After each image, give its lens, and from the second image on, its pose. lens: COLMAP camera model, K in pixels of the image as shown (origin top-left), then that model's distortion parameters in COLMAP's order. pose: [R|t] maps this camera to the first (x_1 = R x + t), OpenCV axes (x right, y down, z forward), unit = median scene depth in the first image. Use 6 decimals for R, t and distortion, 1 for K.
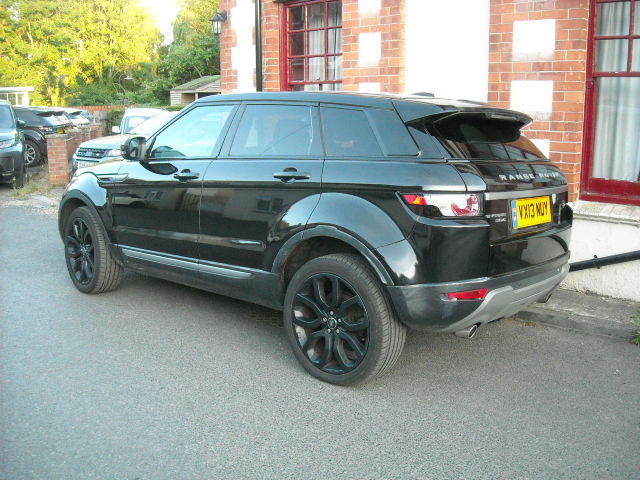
lens RADIAL K [[662.9, 0, 320.0], [0, 662.9, 240.0], [0, 0, 1]] dist [-0.185953, 0.115539]
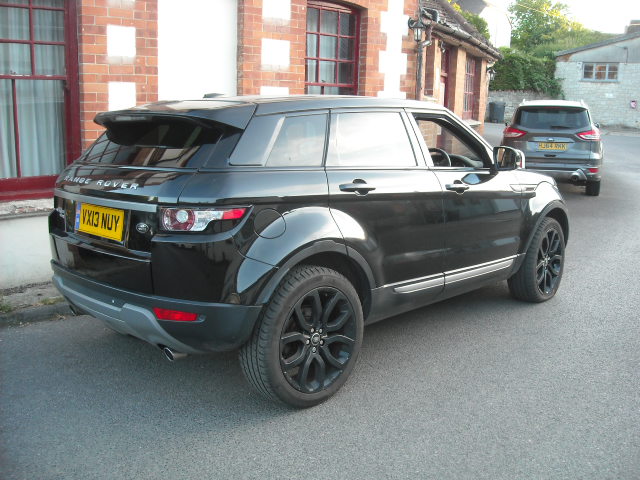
lens RADIAL K [[662.9, 0, 320.0], [0, 662.9, 240.0], [0, 0, 1]] dist [-0.185953, 0.115539]
pose [[0.062527, -0.190706, 0.979654, -0.698203], [0.185570, 0.966679, 0.176336, -0.117865], [-0.980640, 0.170769, 0.095832, 0.593215]]
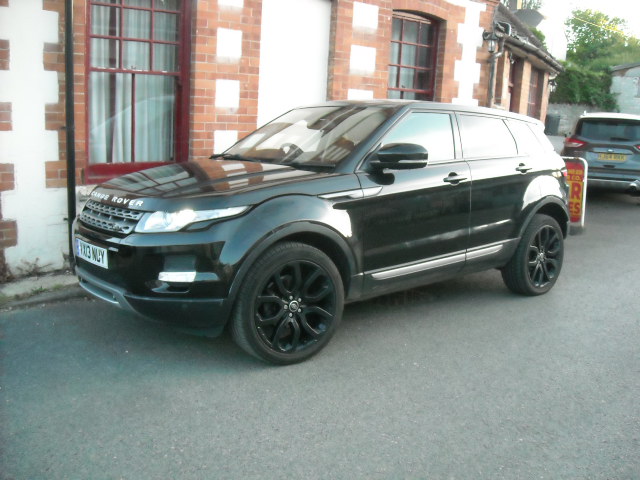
lens RADIAL K [[662.9, 0, 320.0], [0, 662.9, 240.0], [0, 0, 1]] dist [-0.185953, 0.115539]
pose [[0.133847, -0.176474, 0.975163, -0.779940], [0.155806, 0.975526, 0.155154, -0.117235], [-0.978677, 0.131169, 0.158067, 0.639323]]
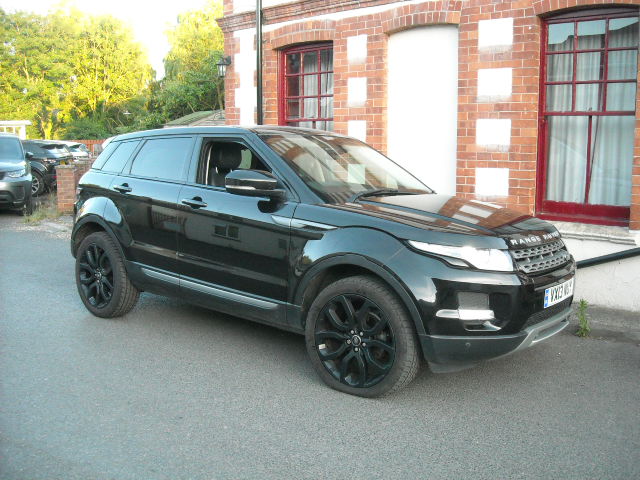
lens RADIAL K [[662.9, 0, 320.0], [0, 662.9, 240.0], [0, 0, 1]] dist [-0.185953, 0.115539]
pose [[0.999835, 0.002089, 0.018072, -0.008587], [-0.001130, 0.998598, -0.052929, 0.027837], [-0.018157, 0.052900, 0.998435, -0.127302]]
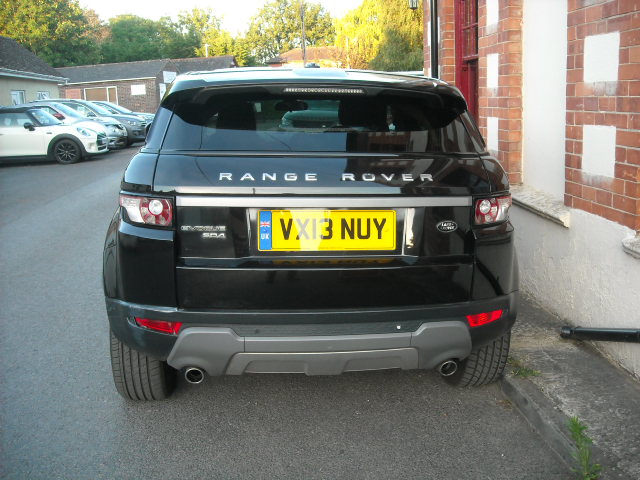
lens RADIAL K [[662.9, 0, 320.0], [0, 662.9, 240.0], [0, 0, 1]] dist [-0.185953, 0.115539]
pose [[0.743972, 0.119361, -0.657464, 0.393829], [-0.104100, 0.992607, 0.062408, -0.038689], [0.660053, 0.022012, 0.750897, 0.247408]]
